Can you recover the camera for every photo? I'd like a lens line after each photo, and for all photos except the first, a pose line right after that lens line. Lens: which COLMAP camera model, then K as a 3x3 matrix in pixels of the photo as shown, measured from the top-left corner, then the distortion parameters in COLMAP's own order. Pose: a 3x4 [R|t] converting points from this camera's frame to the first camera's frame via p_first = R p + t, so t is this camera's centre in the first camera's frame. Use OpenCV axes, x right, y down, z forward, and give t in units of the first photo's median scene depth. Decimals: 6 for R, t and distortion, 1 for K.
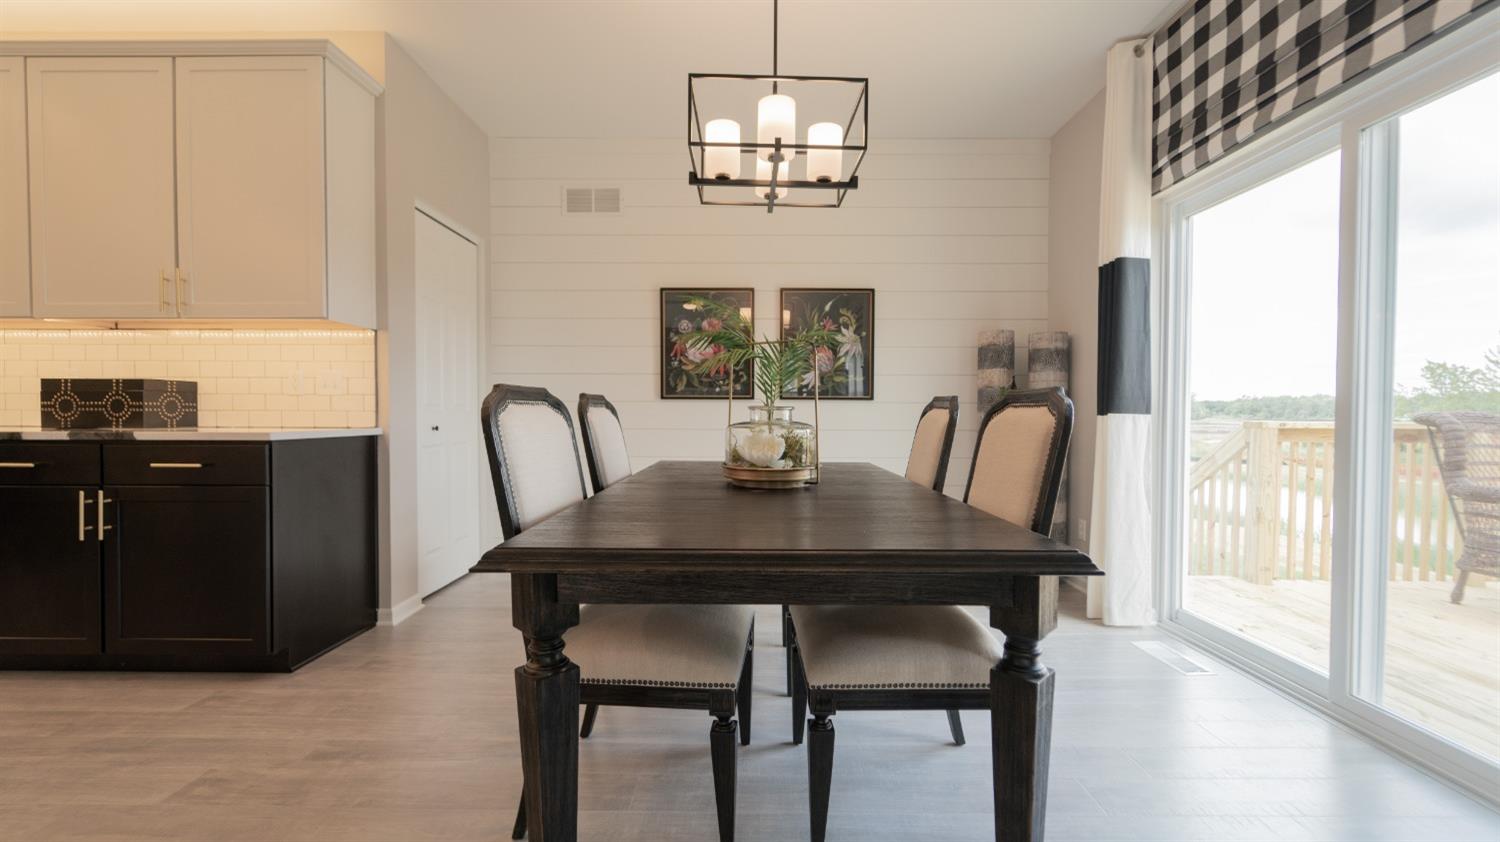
lens RADIAL K [[603.1, 0, 752.6], [0, 603.1, 425.0], [0, 0, 1]] dist [0.000689, -0.000572]
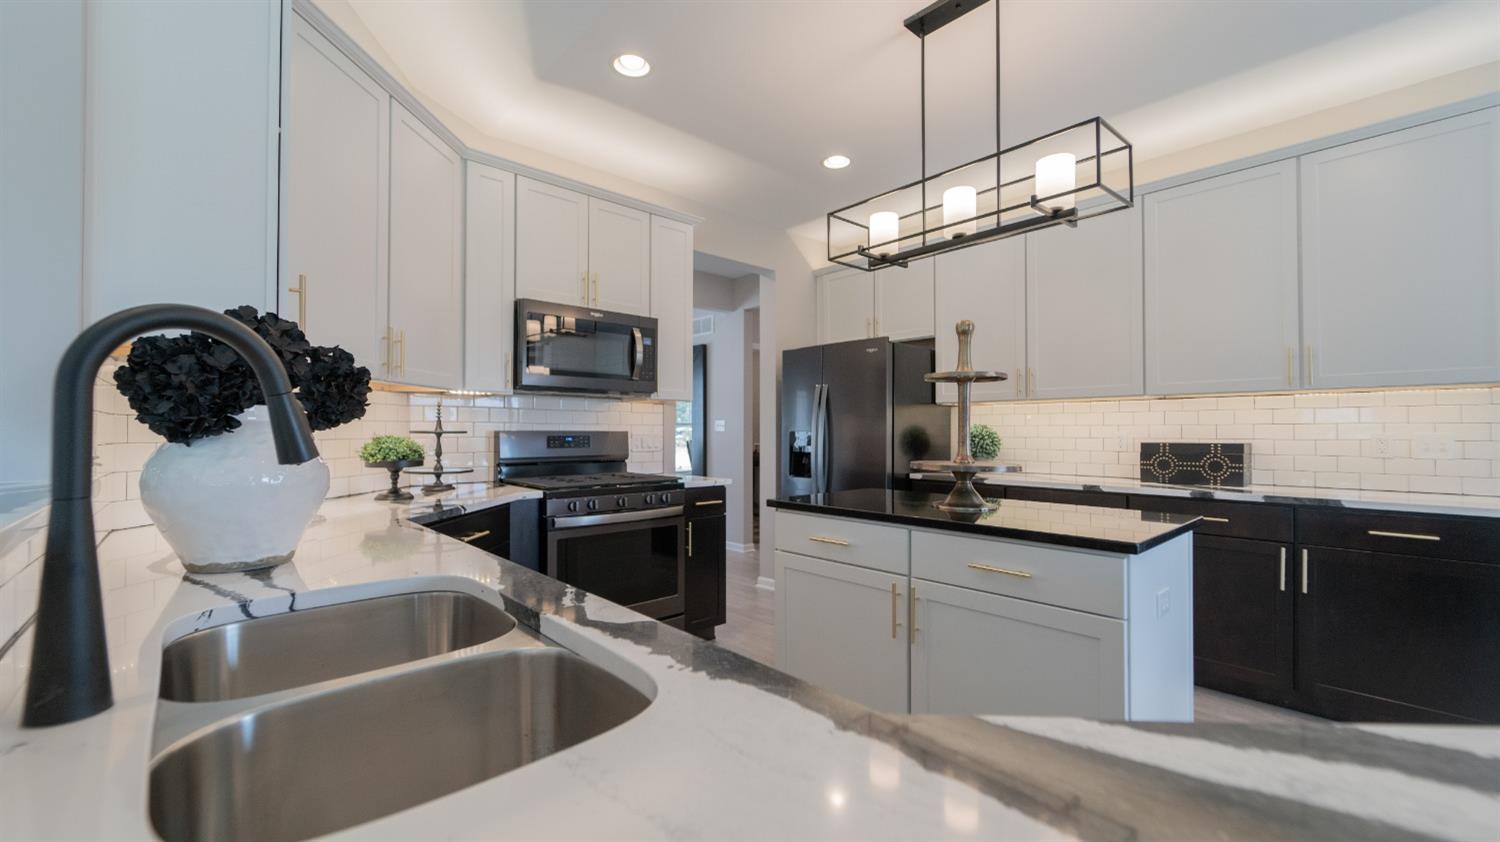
lens RADIAL K [[603.1, 0, 753.9], [0, 603.1, 422.4], [0, 0, 1]] dist [0.000689, -0.000572]
pose [[0.683487, -0.014968, -0.729809, -0.810749], [-0.013490, 0.999360, -0.033131, -0.066844], [0.729838, 0.032490, 0.682848, -0.459921]]
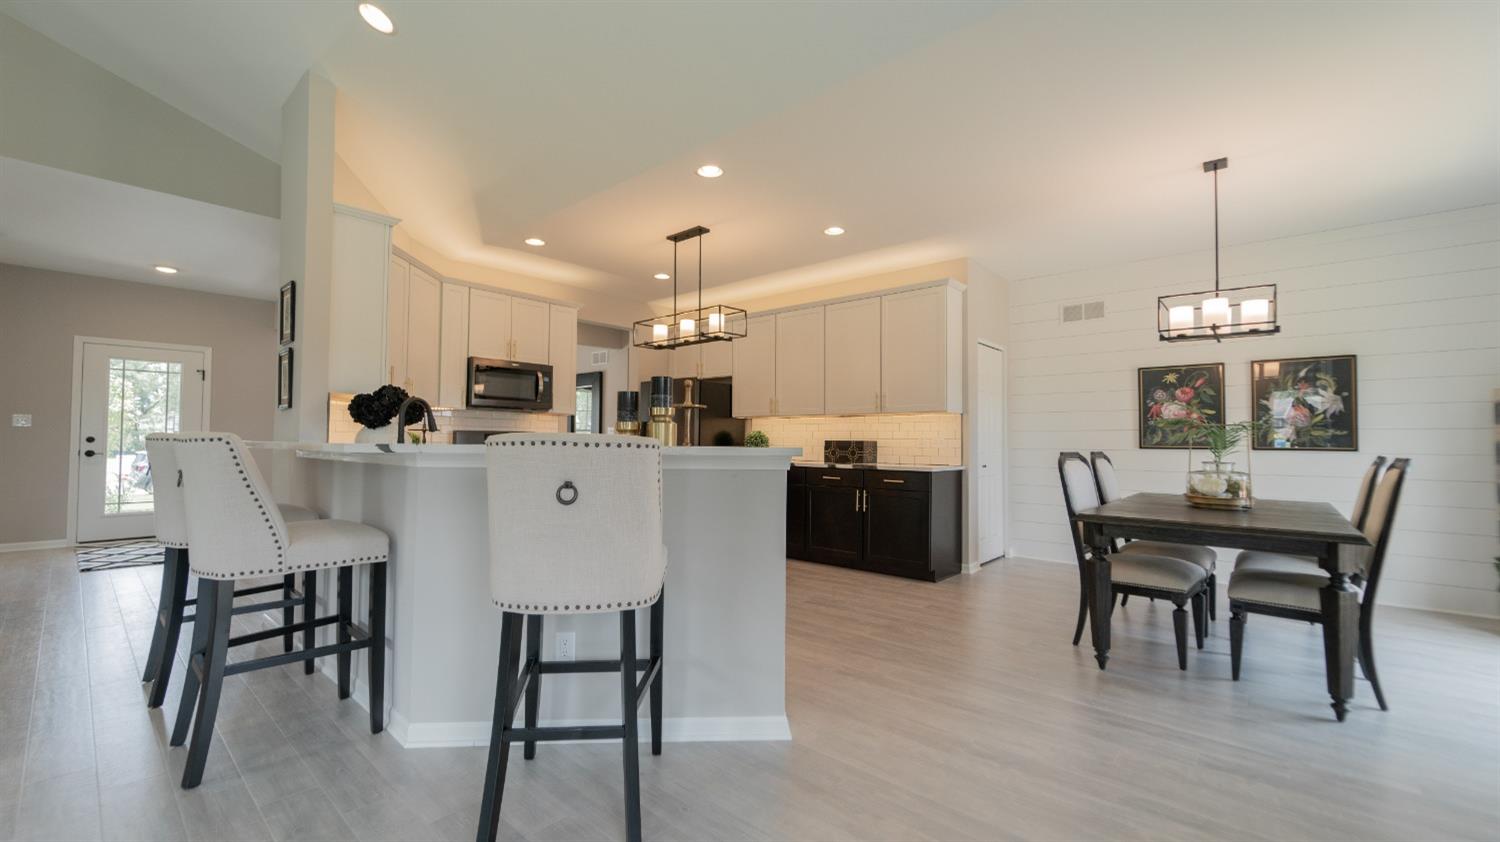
lens RADIAL K [[603.1, 0, 754.5], [0, 603.1, 424.8], [0, 0, 1]] dist [0.000689, -0.000572]
pose [[0.759076, -0.015680, -0.650814, 0.116900], [-0.019890, 0.998685, -0.047259, -0.023271], [0.650698, 0.048818, 0.757765, -0.924661]]
